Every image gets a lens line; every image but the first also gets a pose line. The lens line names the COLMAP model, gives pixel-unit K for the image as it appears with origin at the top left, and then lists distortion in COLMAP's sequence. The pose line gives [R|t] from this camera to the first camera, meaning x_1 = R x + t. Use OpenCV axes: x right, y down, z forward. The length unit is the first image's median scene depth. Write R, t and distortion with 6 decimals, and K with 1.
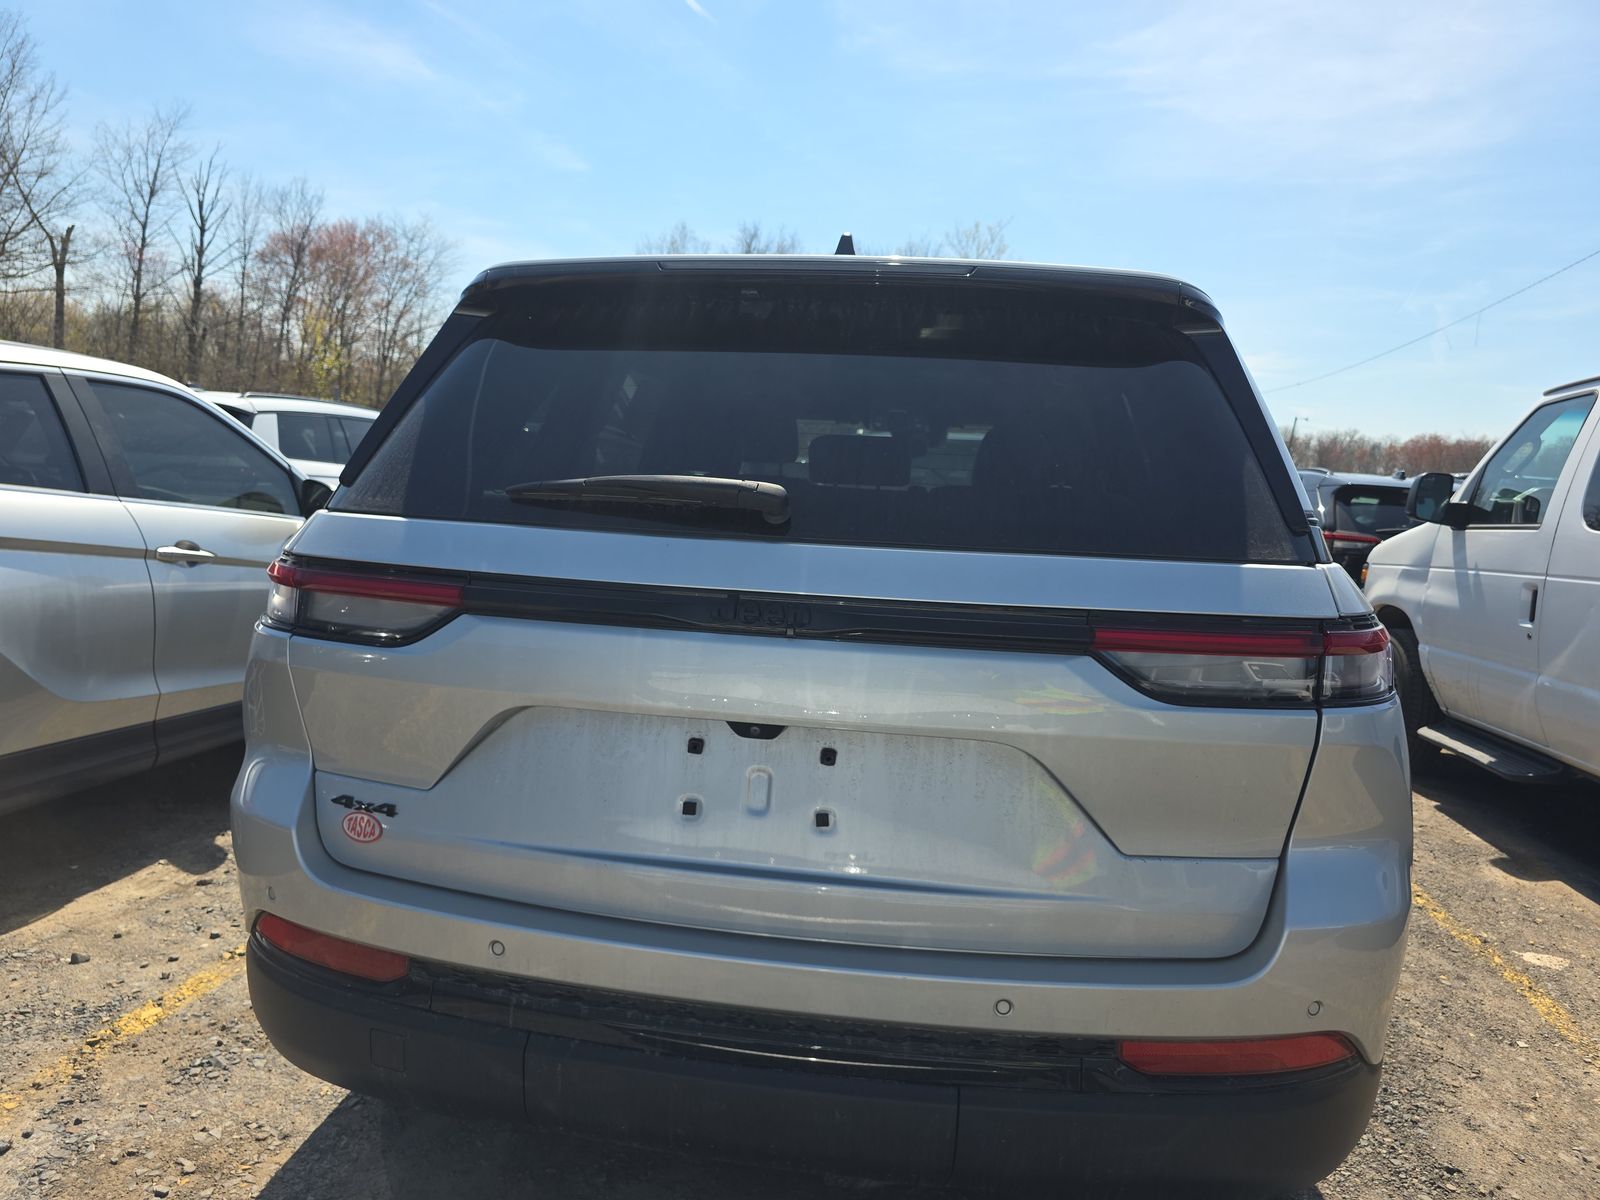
lens RADIAL K [[1065.4, 0, 806.8], [0, 1065.4, 604.5], [0, 0, 1]] dist [0.047902, -0.047789]
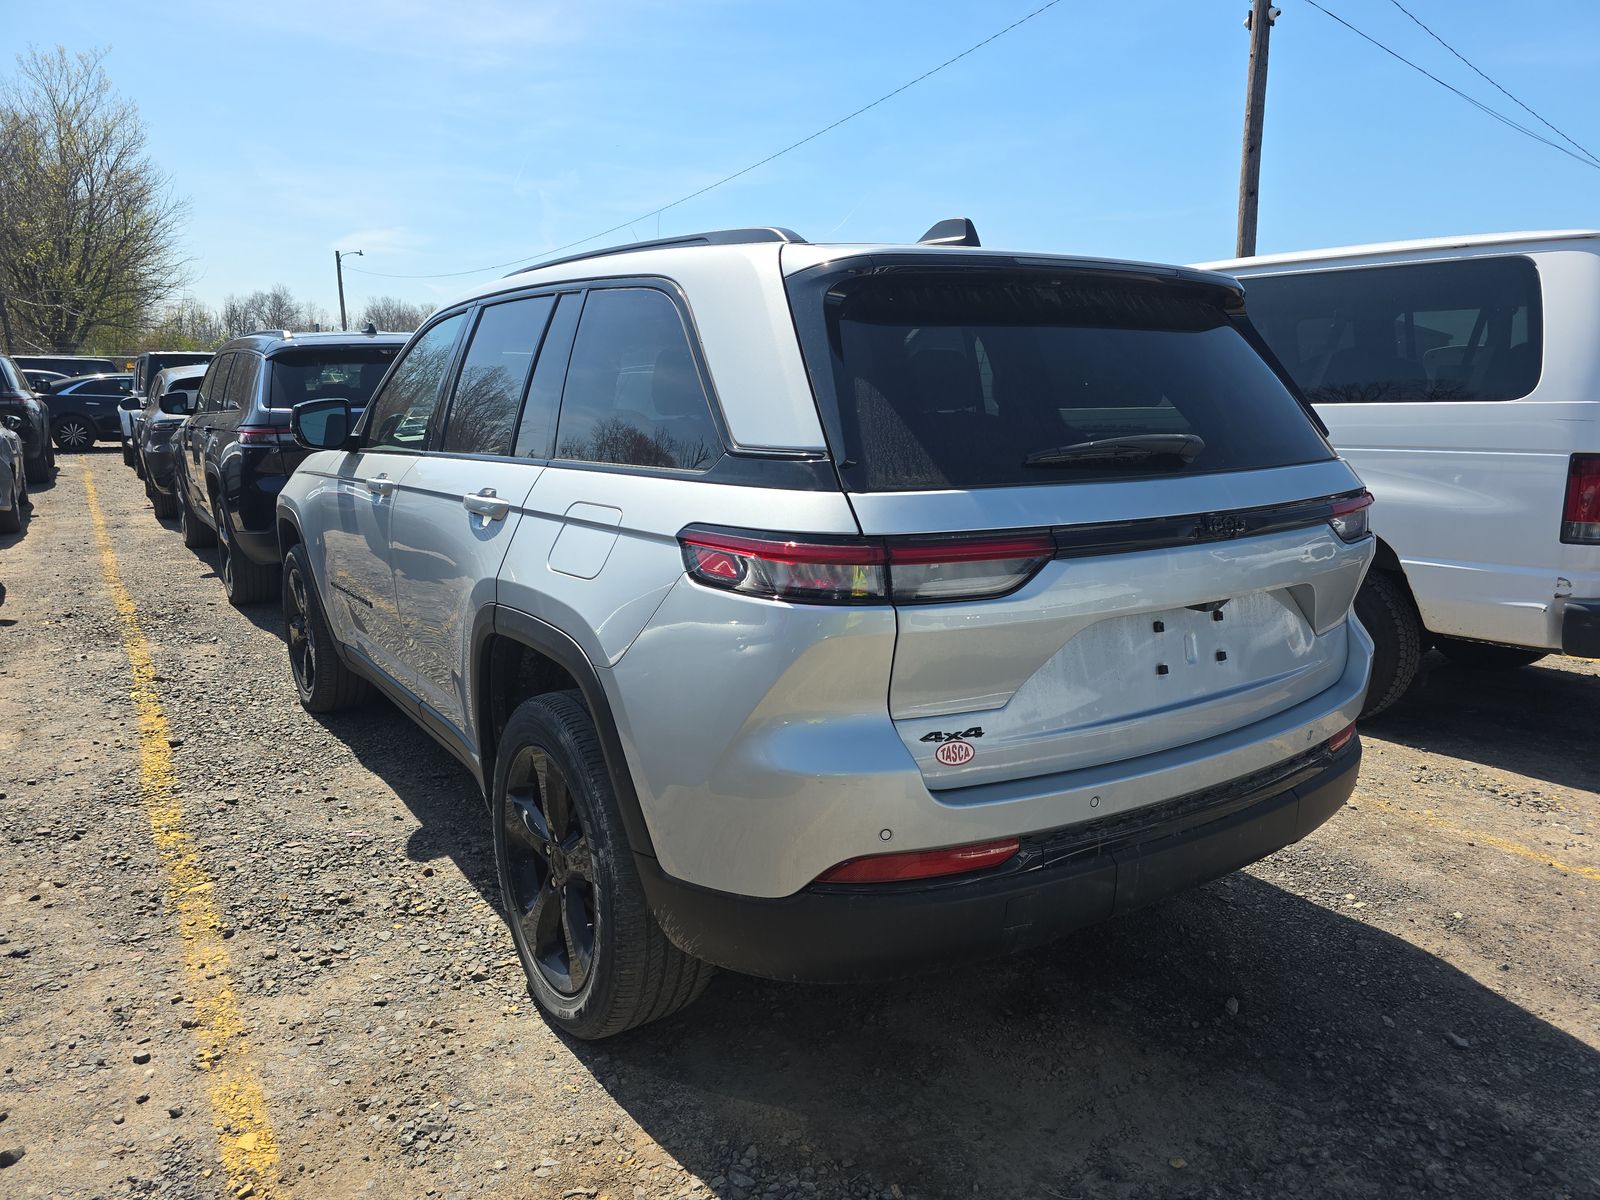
lens RADIAL K [[1065.4, 0, 806.8], [0, 1065.4, 604.5], [0, 0, 1]] dist [0.047902, -0.047789]
pose [[0.729270, -0.179877, 0.660159, -0.984209], [0.107107, 0.982942, 0.149508, -0.114215], [-0.675791, -0.038324, 0.736096, 0.188492]]
